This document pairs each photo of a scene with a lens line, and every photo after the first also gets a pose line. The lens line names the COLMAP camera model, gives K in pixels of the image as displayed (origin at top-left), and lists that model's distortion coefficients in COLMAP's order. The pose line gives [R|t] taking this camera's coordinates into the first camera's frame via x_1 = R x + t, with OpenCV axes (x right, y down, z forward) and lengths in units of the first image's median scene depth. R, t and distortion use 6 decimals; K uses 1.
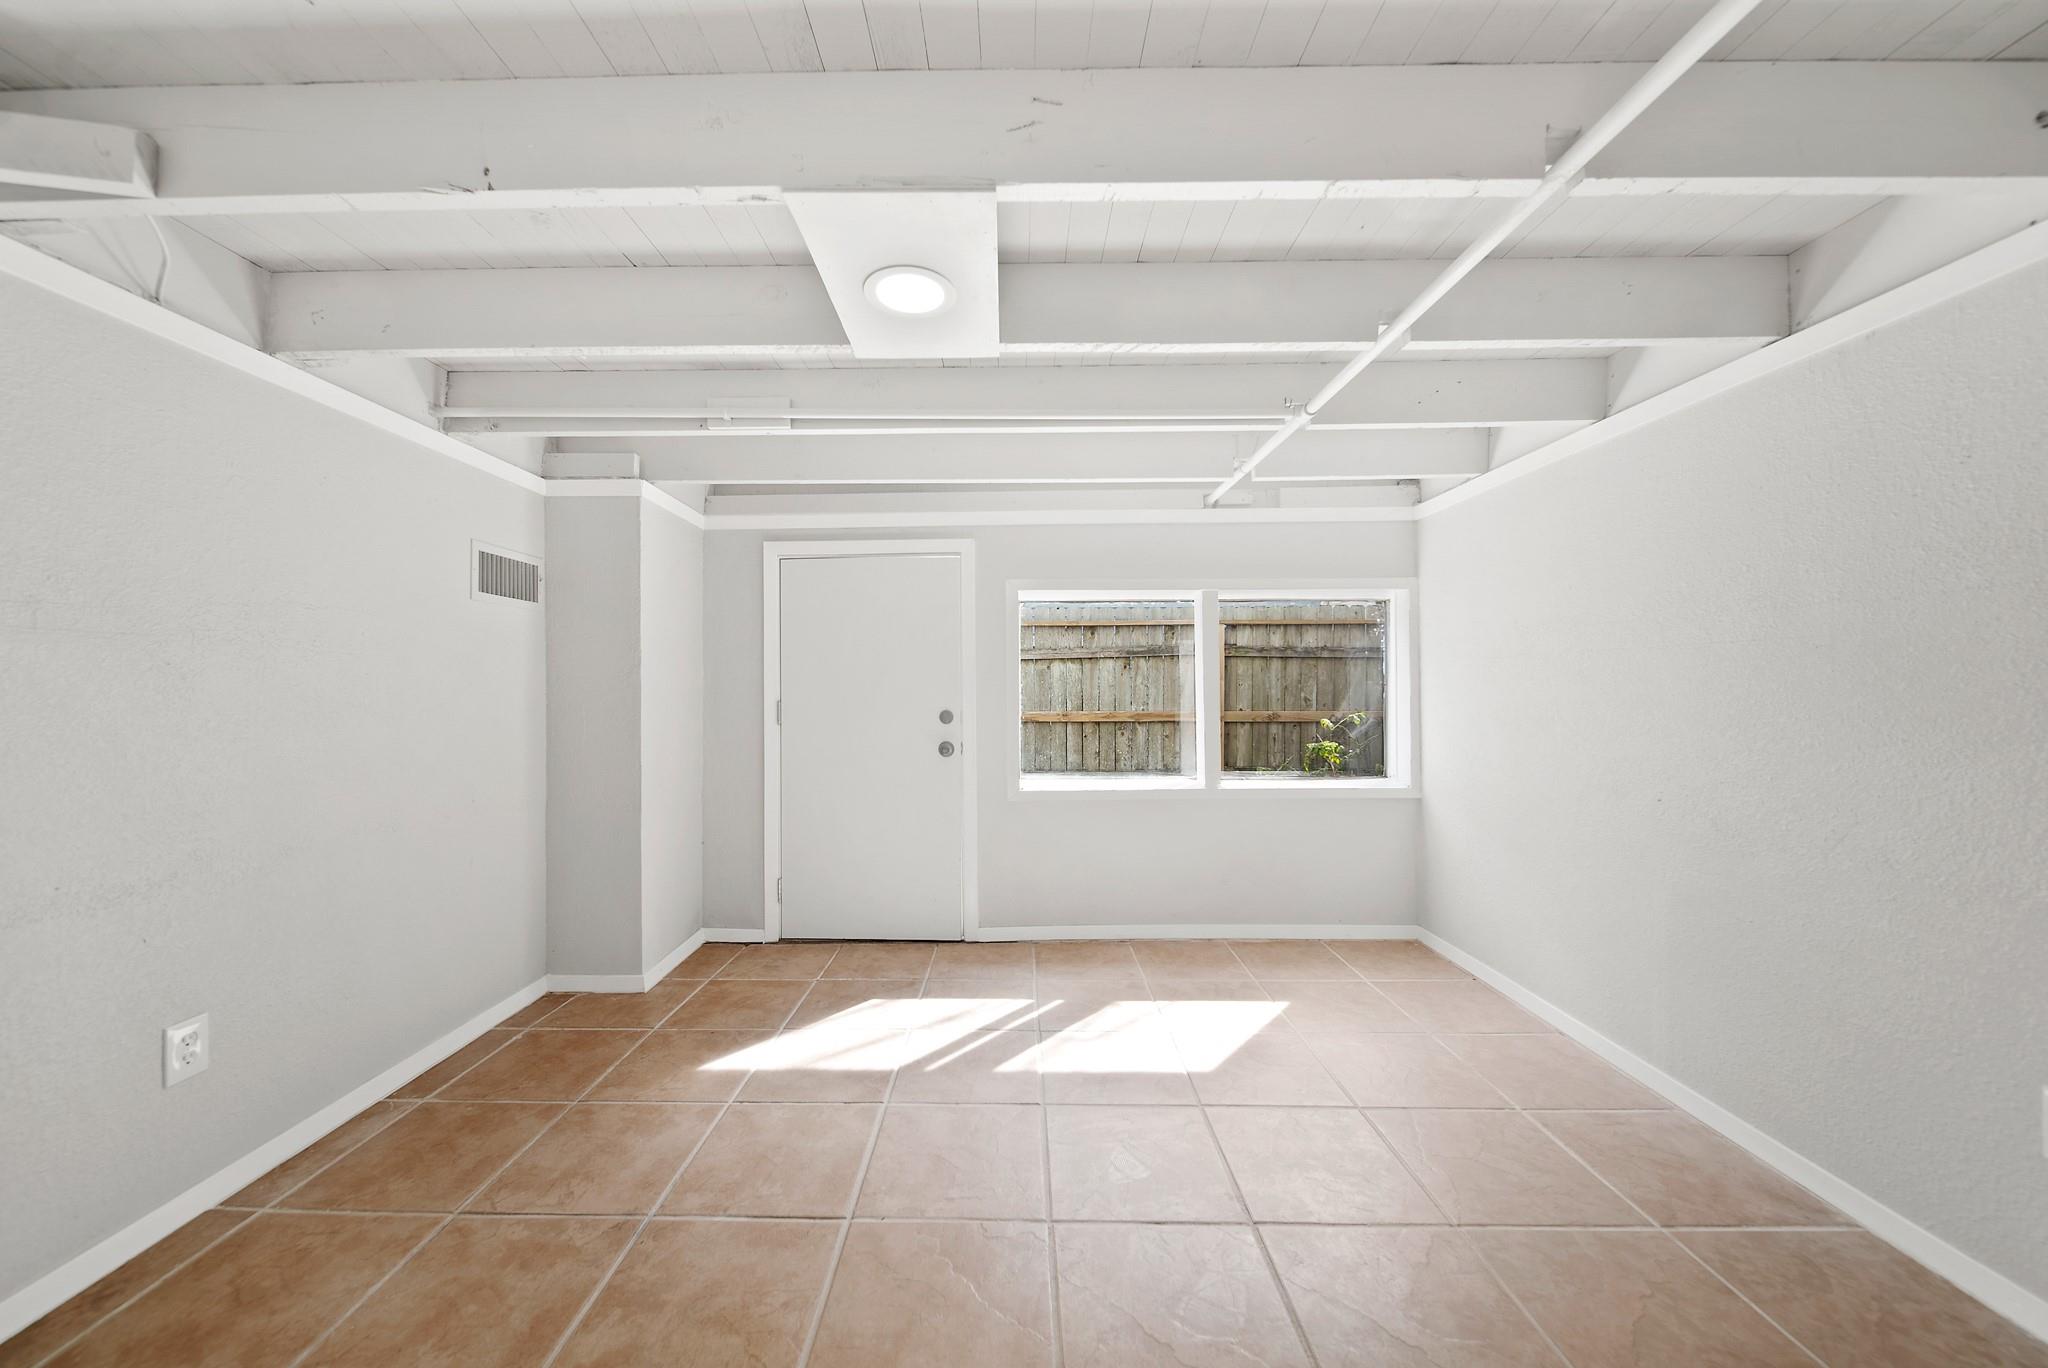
lens RADIAL K [[719.5, 0, 1024.0], [0, 719.5, 684.0], [0, 0, 1]] dist [-0.000108, -0.000134]
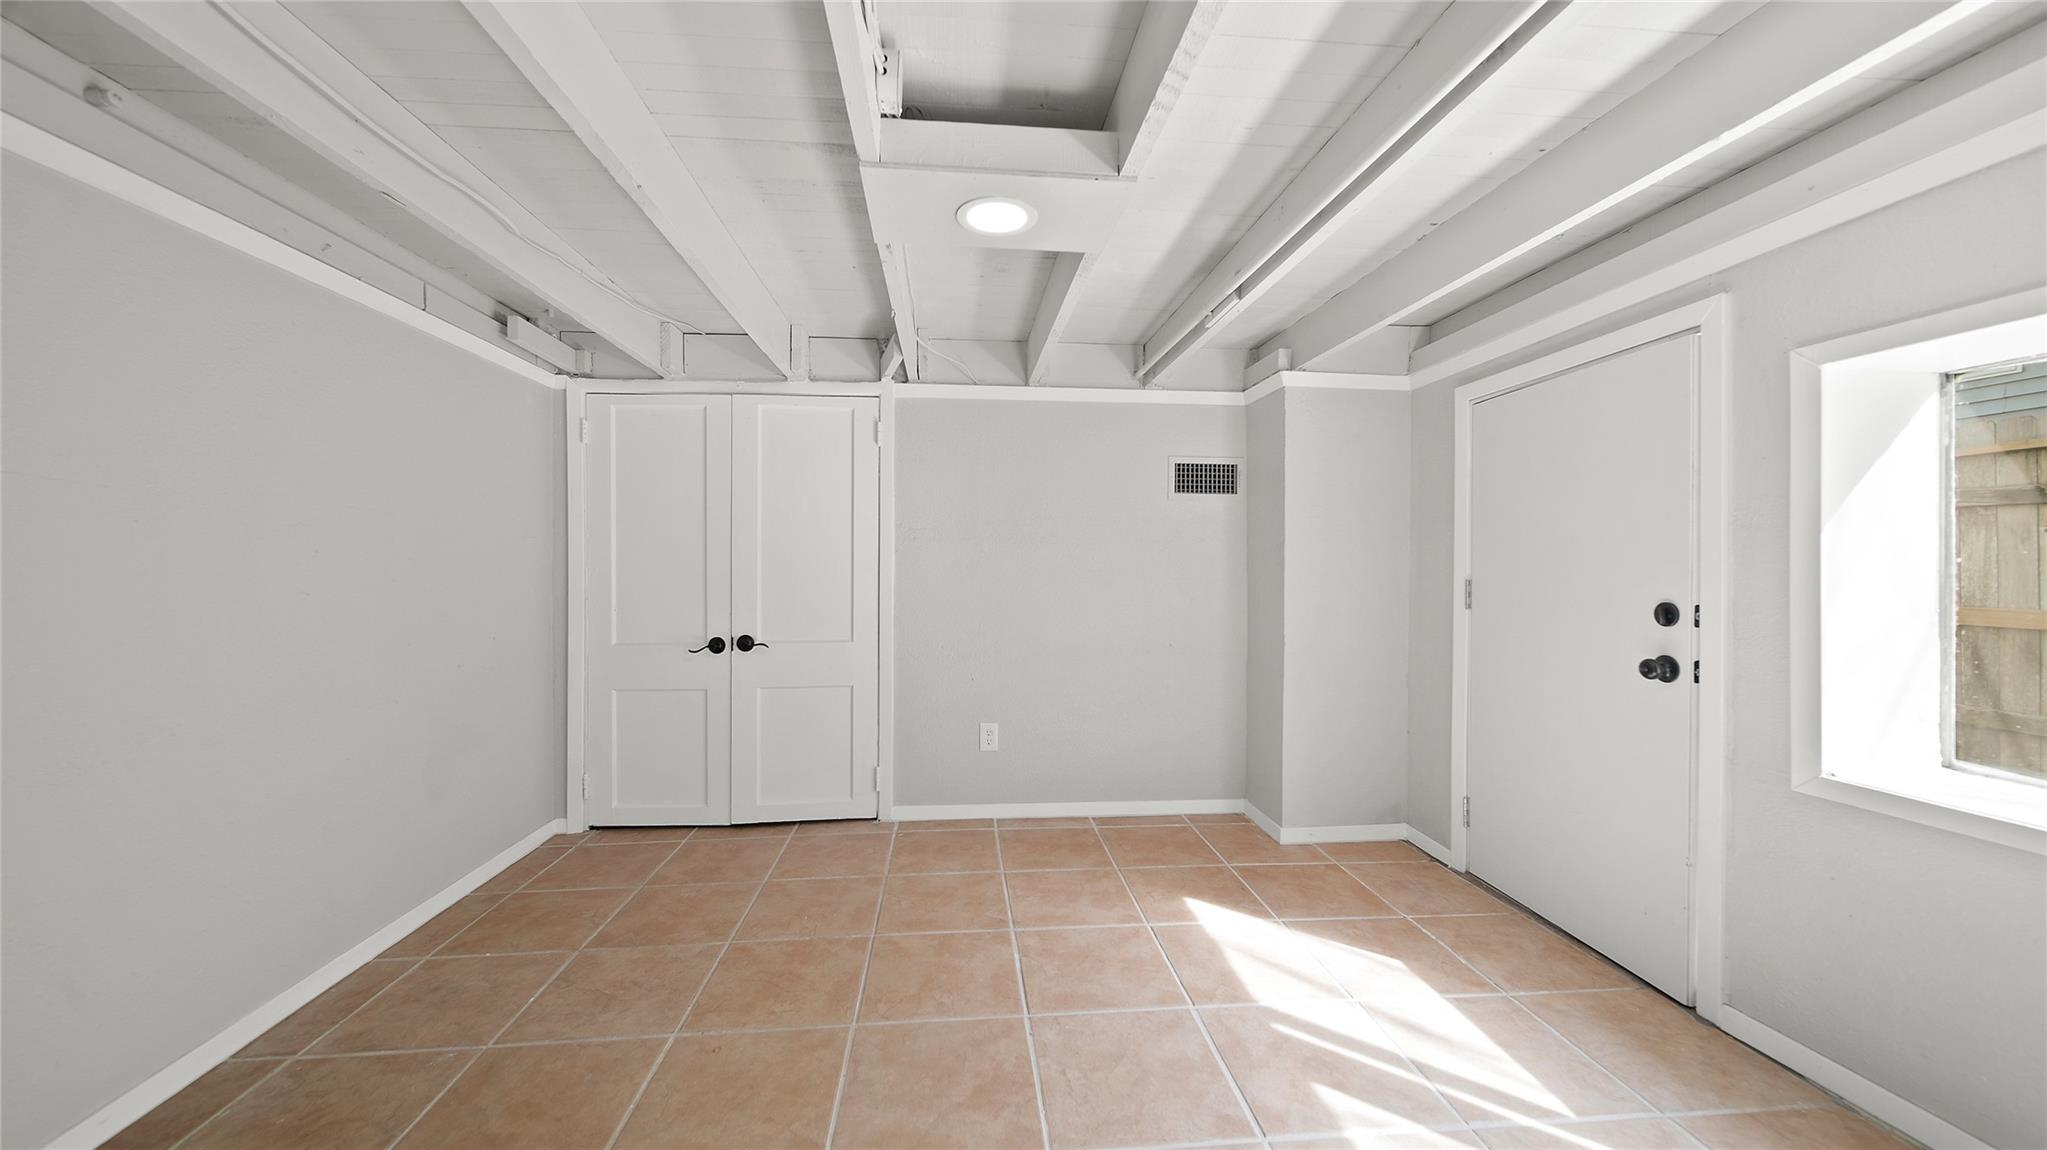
lens RADIAL K [[749.8, 0, 1023.5], [0, 749.8, 575.0], [0, 0, 1]] dist [0.001621, 0.000204]
pose [[0.084259, 0.017621, -0.996288, 0.634570], [0.002598, 0.999836, 0.017903, 0.001451], [0.996440, -0.004097, 0.084200, 0.588007]]
